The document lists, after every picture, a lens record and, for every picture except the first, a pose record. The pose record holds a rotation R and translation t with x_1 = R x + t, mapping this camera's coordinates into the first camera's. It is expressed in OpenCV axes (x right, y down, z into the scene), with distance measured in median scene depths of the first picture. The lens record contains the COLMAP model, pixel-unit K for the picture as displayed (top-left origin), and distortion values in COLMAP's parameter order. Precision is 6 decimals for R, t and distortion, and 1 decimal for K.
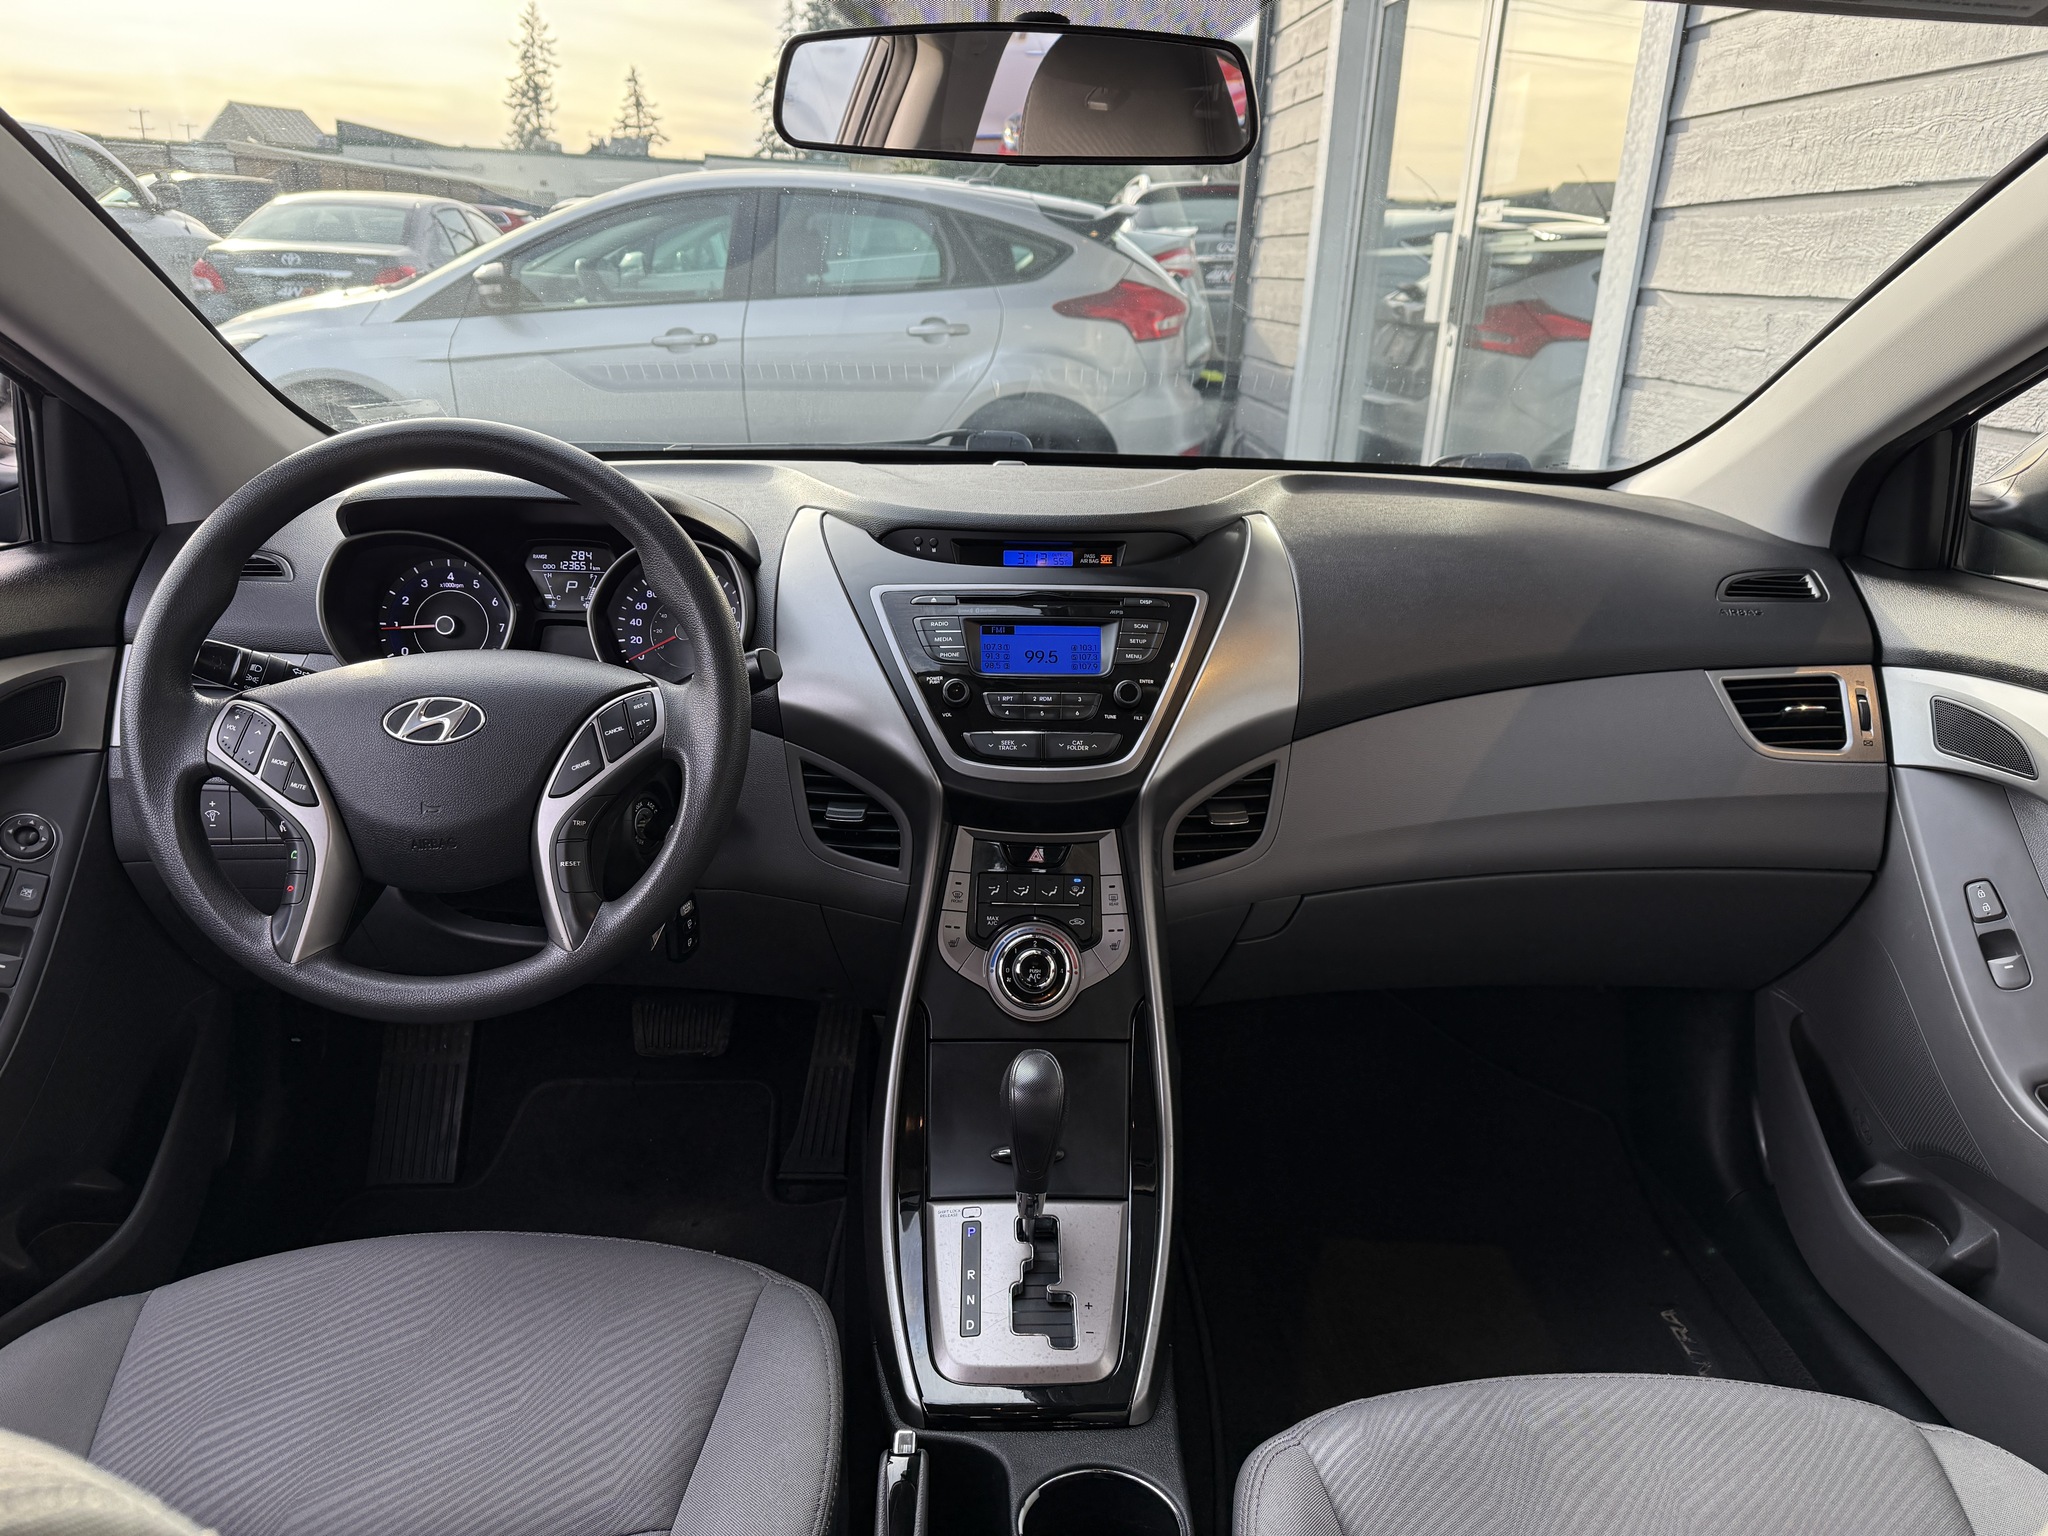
lens RADIAL K [[1420.2, 0, 1024.0], [0, 1420.2, 768.0], [0, 0, 1]] dist [0.055807, -0.064830]
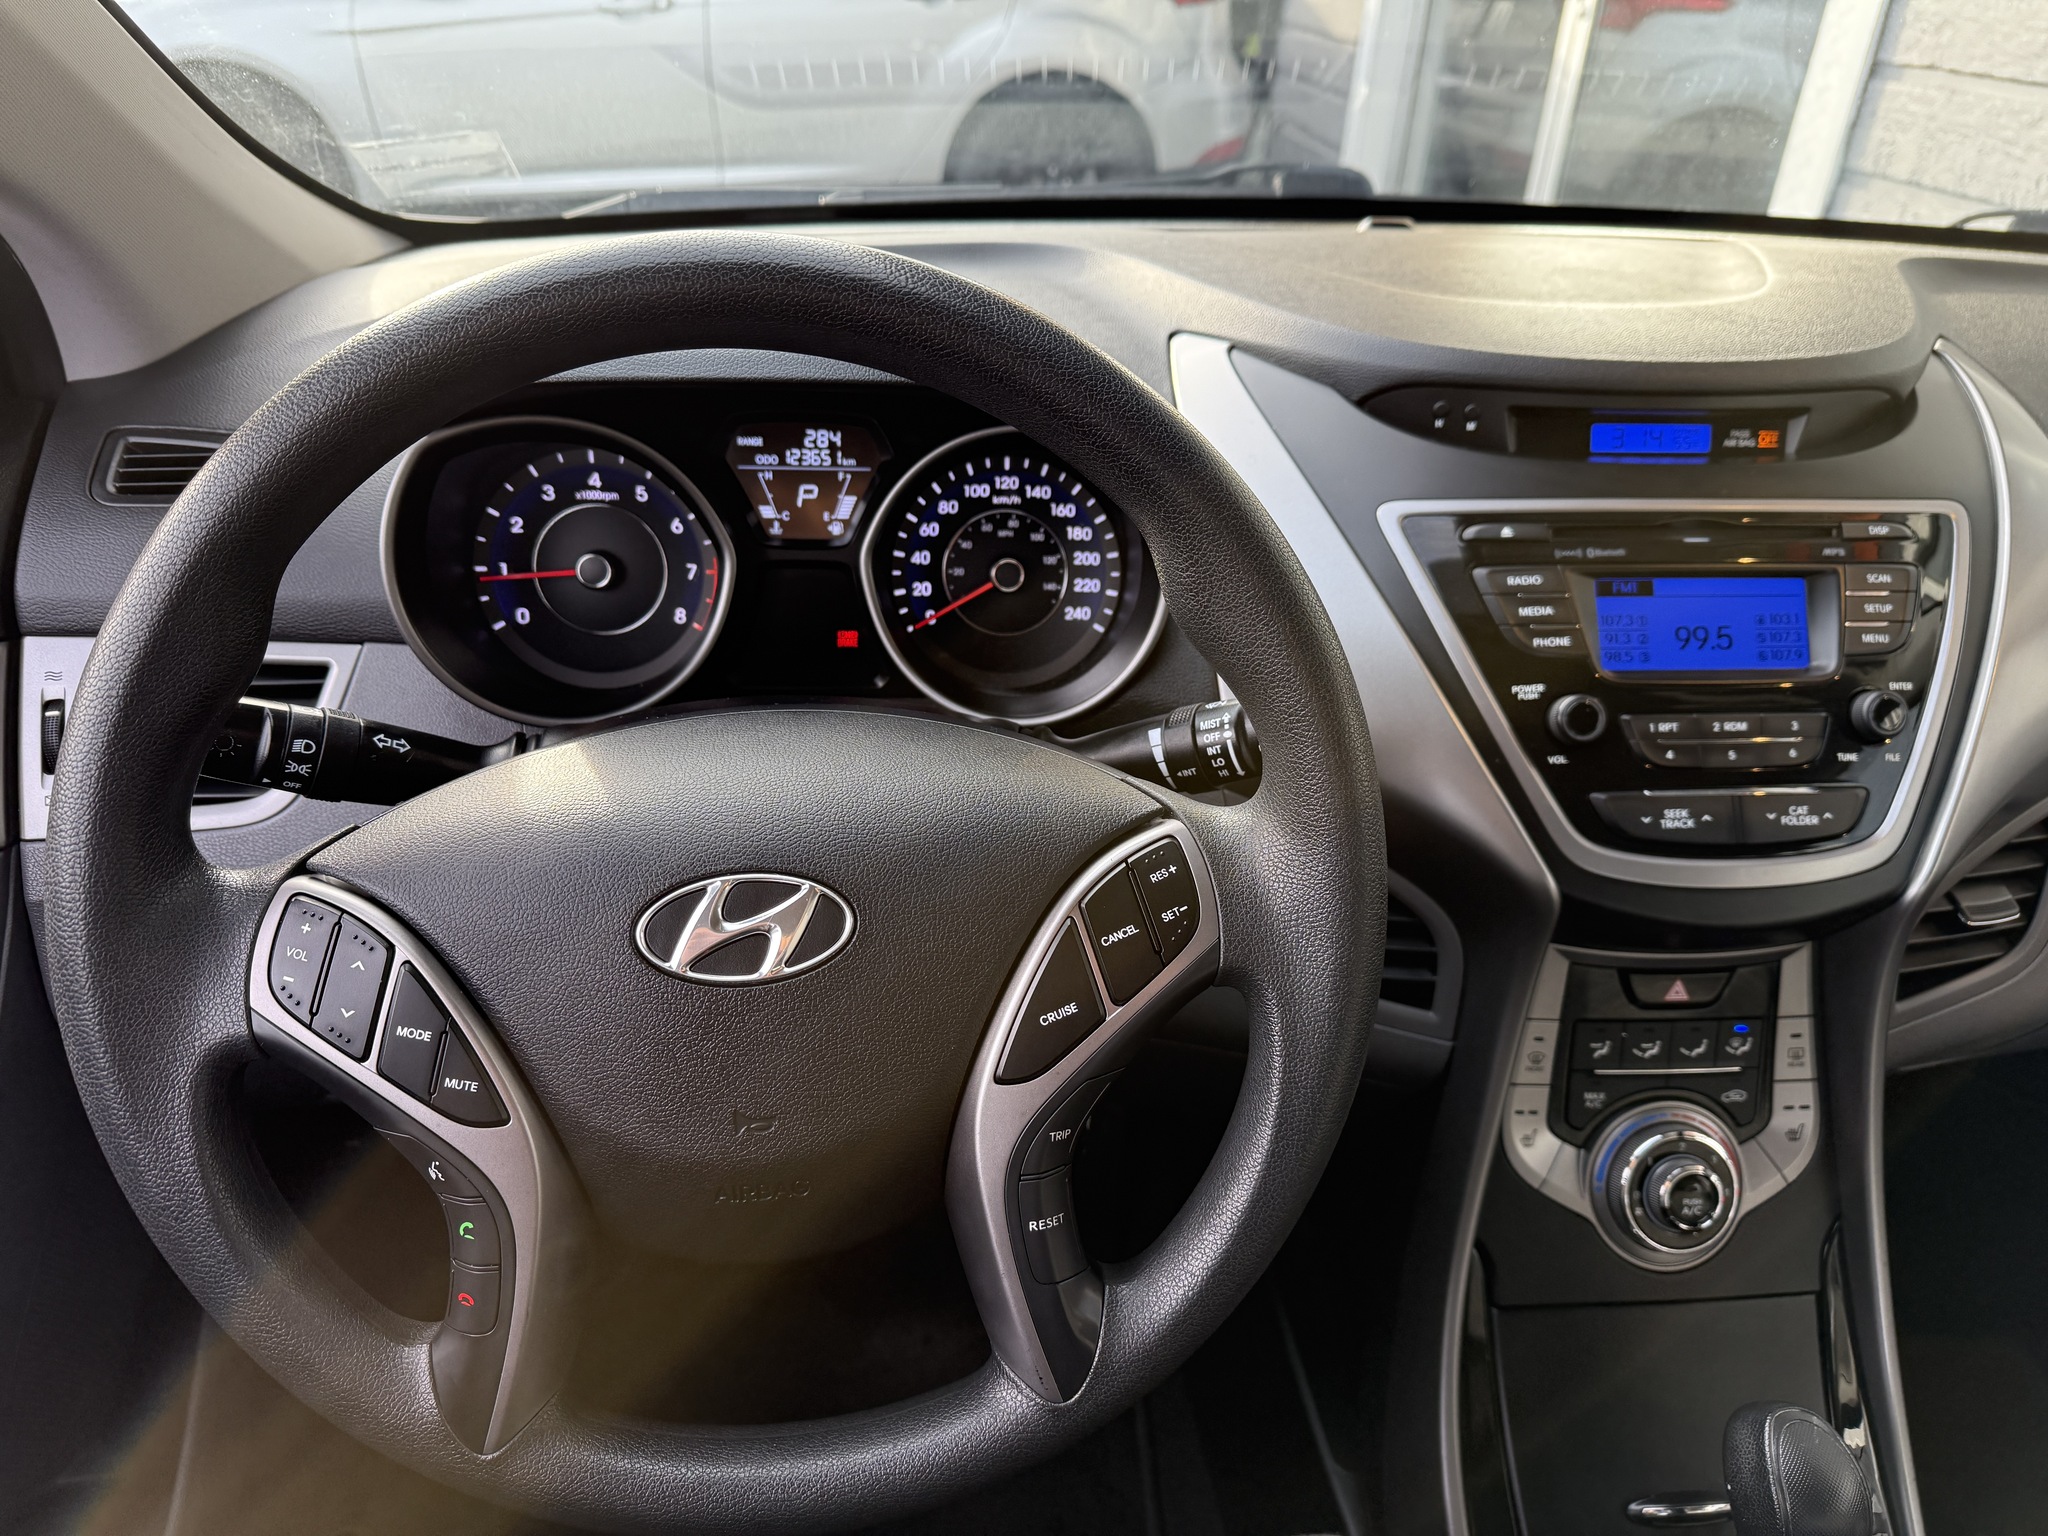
lens RADIAL K [[1492.2, 0, 1022.3], [0, 1492.2, 742.3], [0, 0, 1]] dist [0.085689, -0.091848]
pose [[0.999463, -0.010854, 0.030904, -0.251061], [0.005765, 0.987060, 0.160250, -0.125086], [-0.032244, -0.159986, 0.986593, 0.395334]]
